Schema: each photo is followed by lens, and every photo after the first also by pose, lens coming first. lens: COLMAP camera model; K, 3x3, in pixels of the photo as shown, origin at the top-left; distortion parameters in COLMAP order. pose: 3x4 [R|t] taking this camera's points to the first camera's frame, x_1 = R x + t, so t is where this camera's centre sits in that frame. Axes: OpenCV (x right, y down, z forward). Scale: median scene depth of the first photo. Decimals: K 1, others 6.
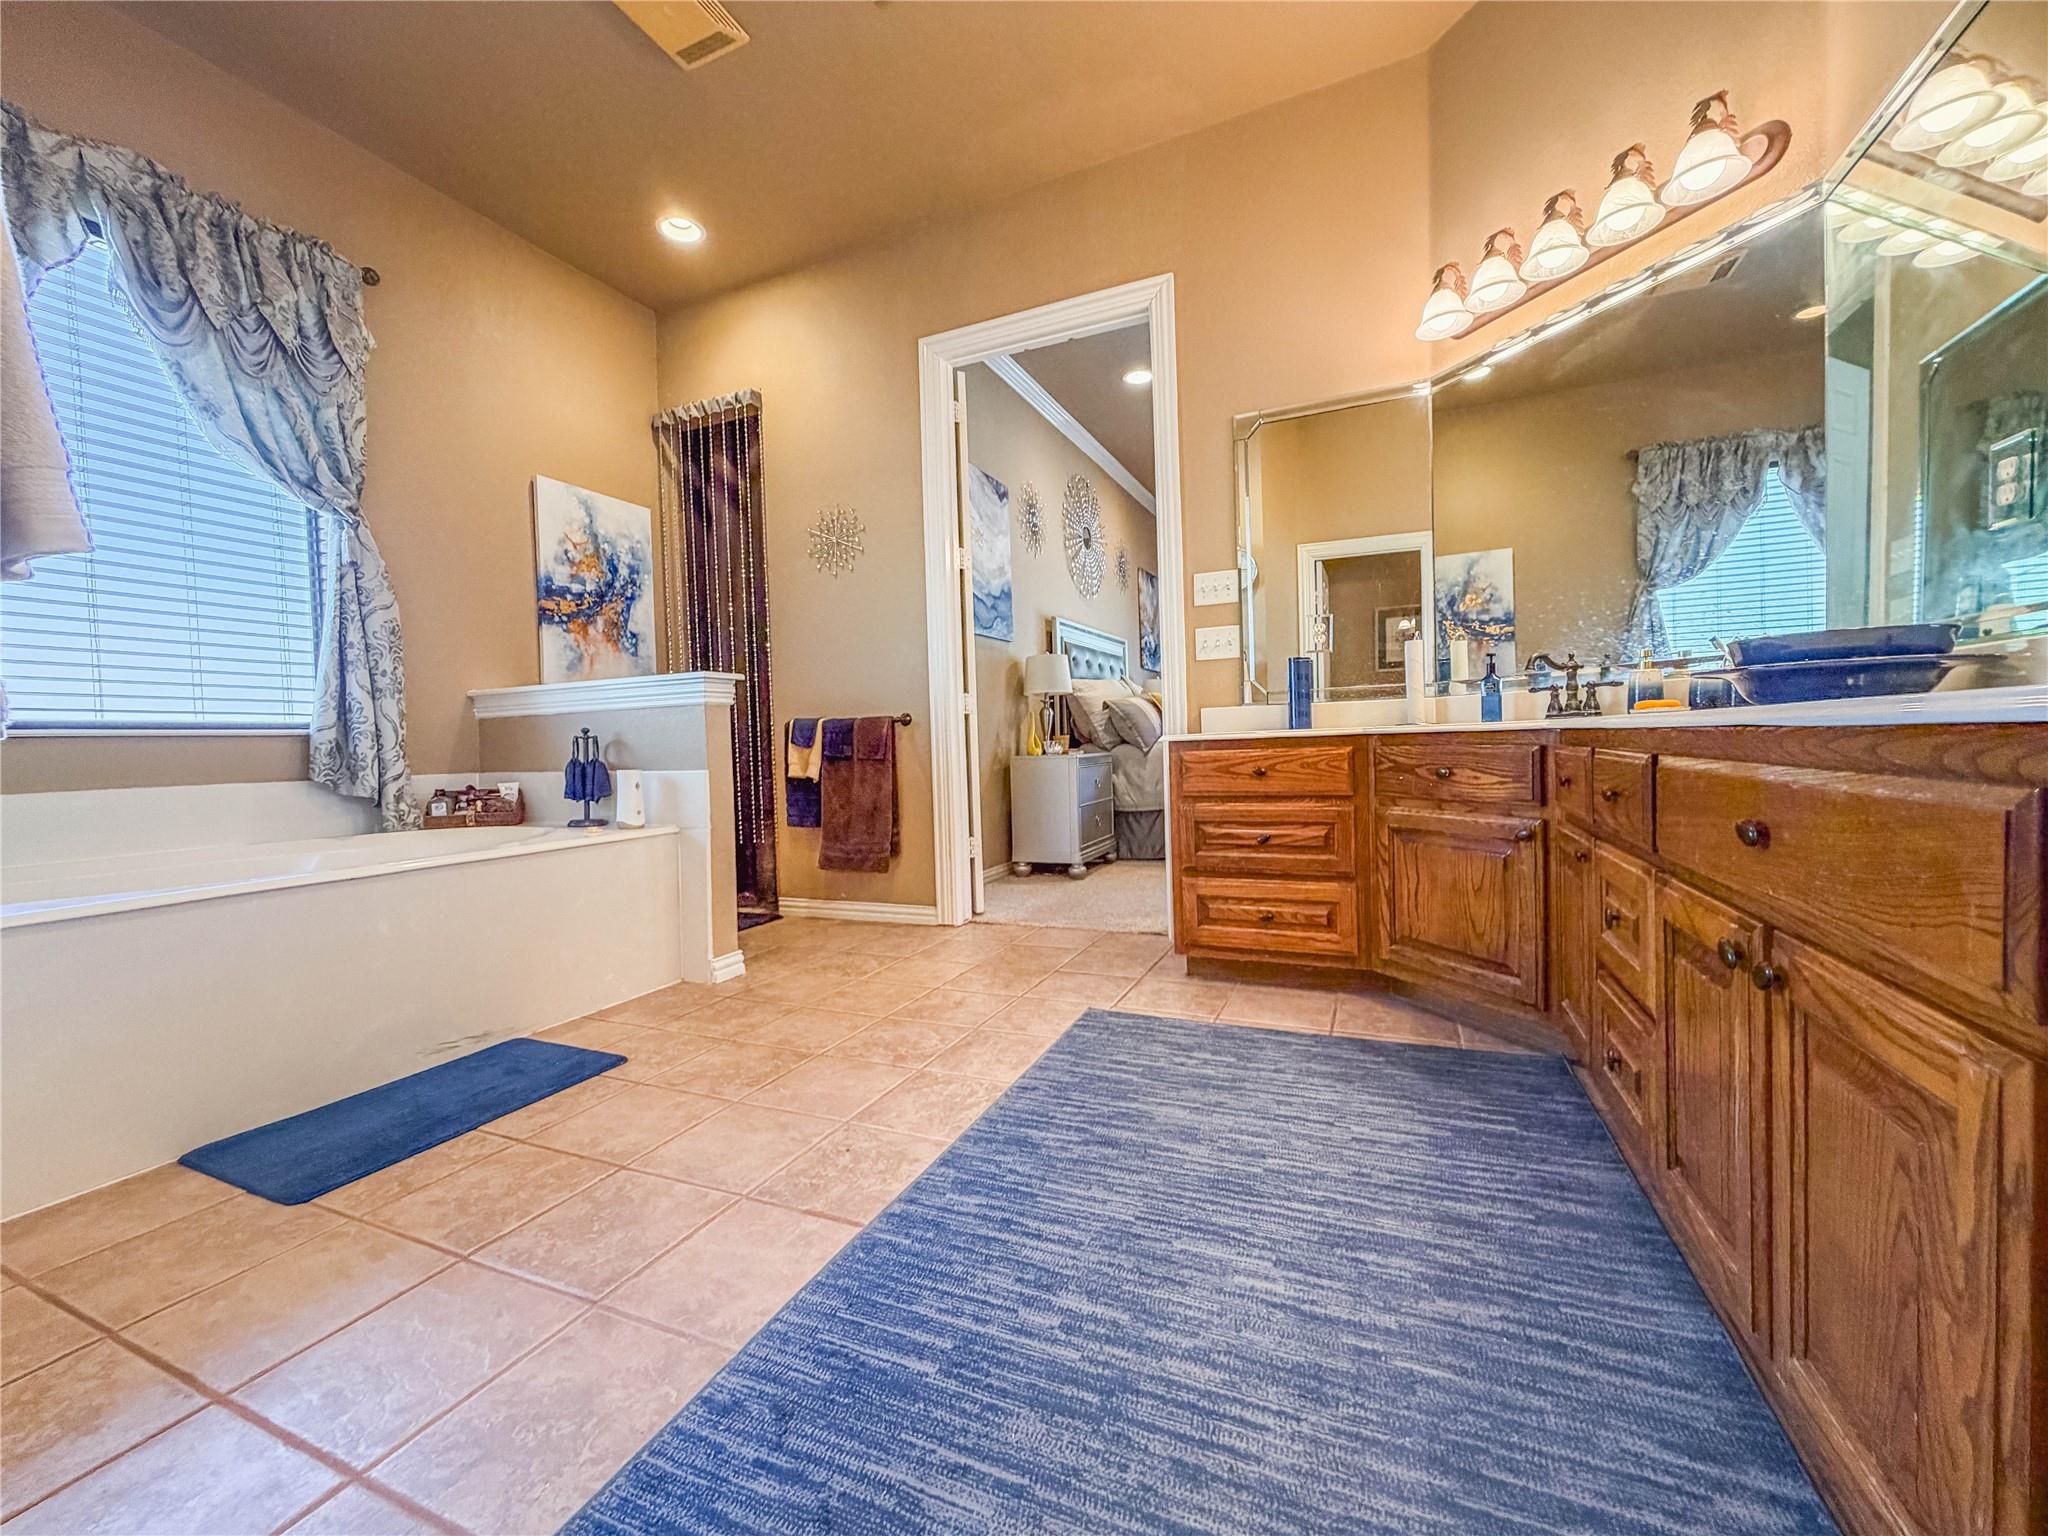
lens RADIAL K [[841.7, 0, 1025.3], [0, 841.7, 765.4], [0, 0, 1]] dist [-0.000661, -0.000573]
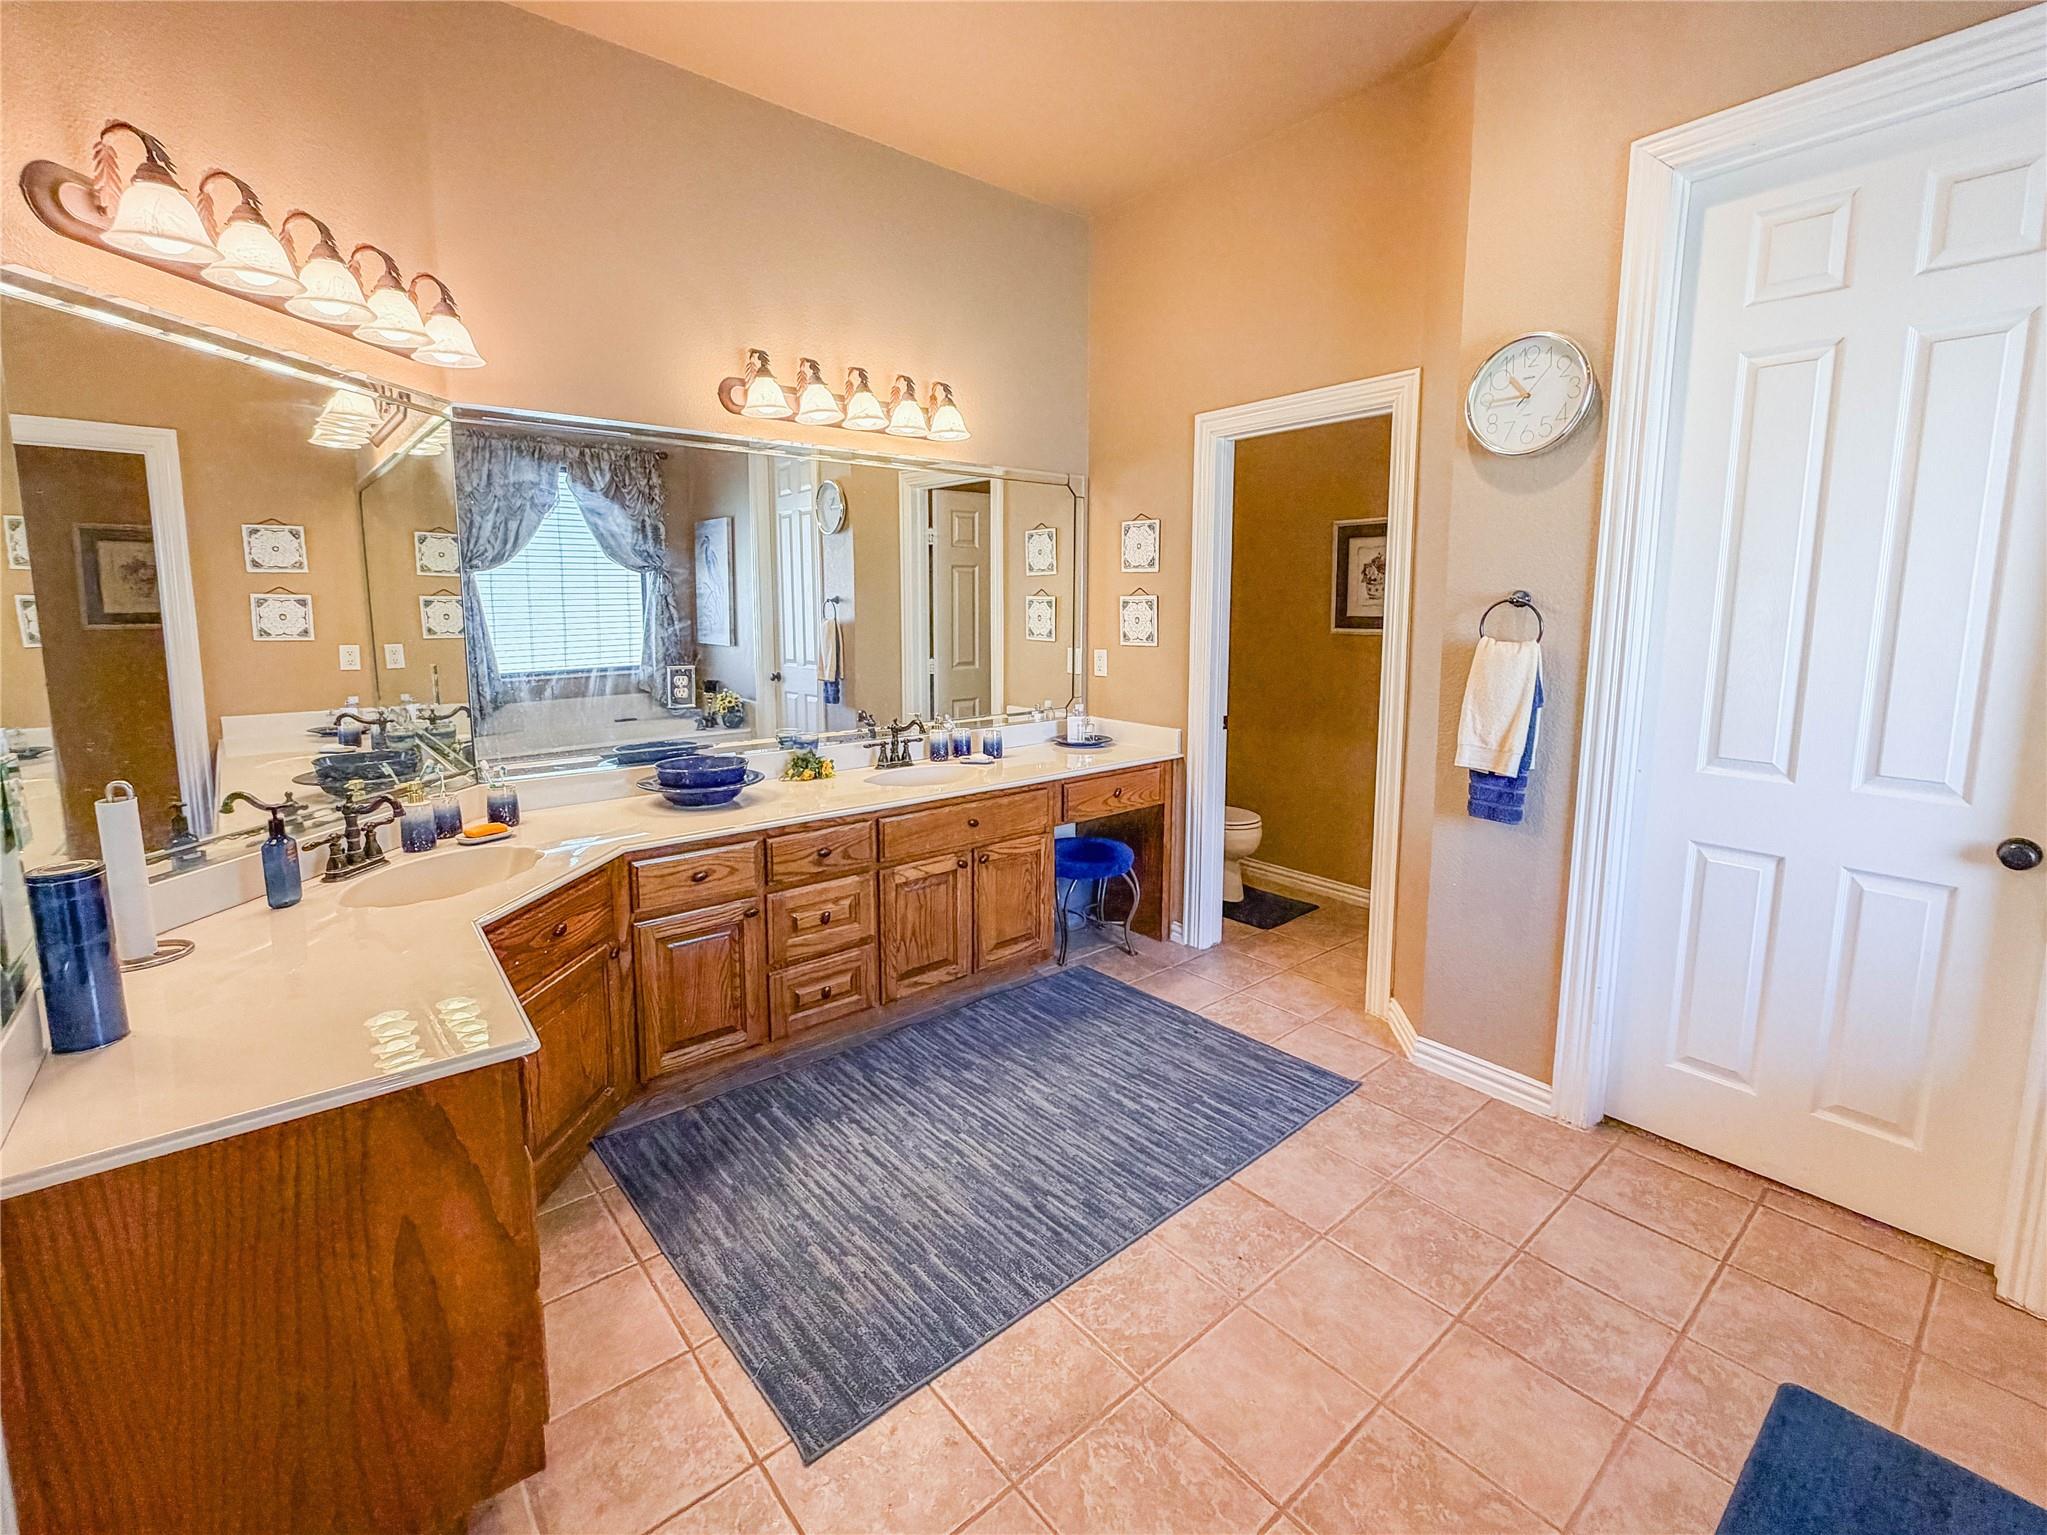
lens RADIAL K [[928.2, 0, 1023.7], [0, 928.2, 747.5], [0, 0, 1]] dist [0.002034, 0.000257]
pose [[-0.902363, -0.037586, 0.429336, -0.492810], [0.038768, 0.985072, 0.167718, -0.456470], [-0.429231, 0.167987, -0.887435, 2.283743]]
